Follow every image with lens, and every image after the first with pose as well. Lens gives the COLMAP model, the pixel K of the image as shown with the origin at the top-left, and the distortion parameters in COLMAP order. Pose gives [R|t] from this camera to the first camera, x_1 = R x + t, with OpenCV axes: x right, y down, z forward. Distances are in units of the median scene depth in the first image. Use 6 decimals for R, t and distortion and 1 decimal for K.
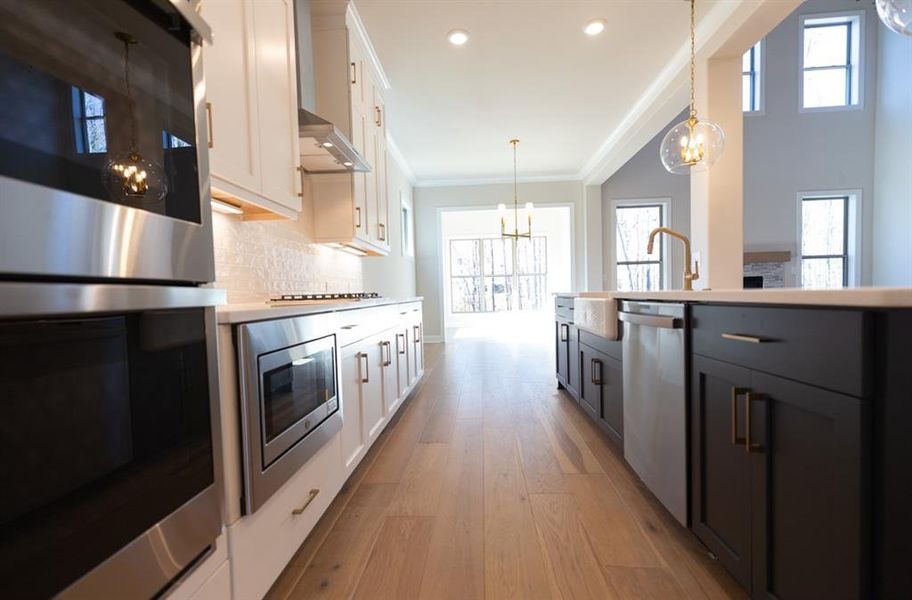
lens RADIAL K [[405.1, 0, 452.1], [0, 405.1, 311.3], [0, 0, 1]] dist [0.002392, -0.000725]
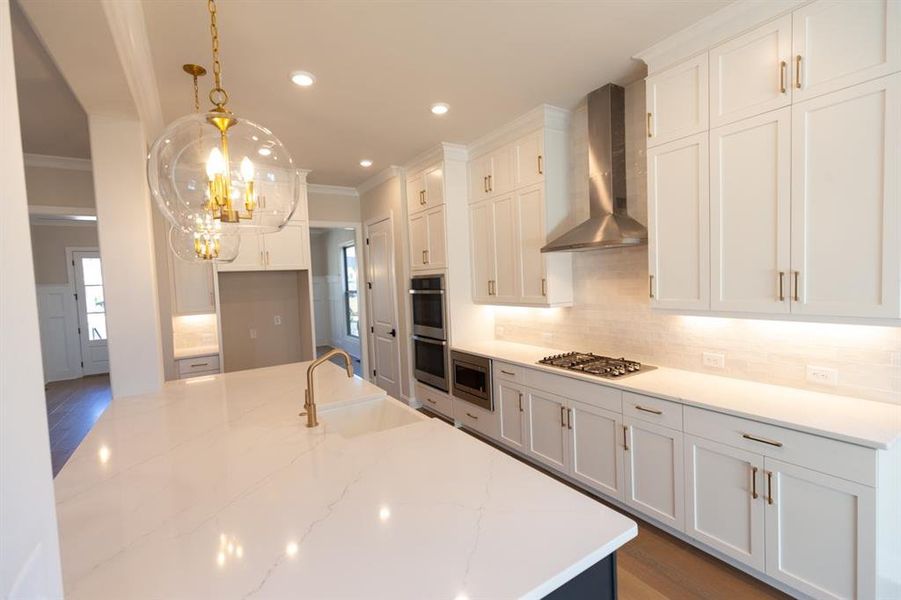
lens RADIAL K [[402.0, 0, 447.3], [0, 402.0, 297.9], [0, 0, 1]] dist [0.006668, 0.000653]
pose [[-0.802440, 0.089270, -0.590017, 0.281005], [0.039032, 0.994481, 0.097381, -0.133356], [0.595455, 0.055113, -0.801496, 0.620829]]
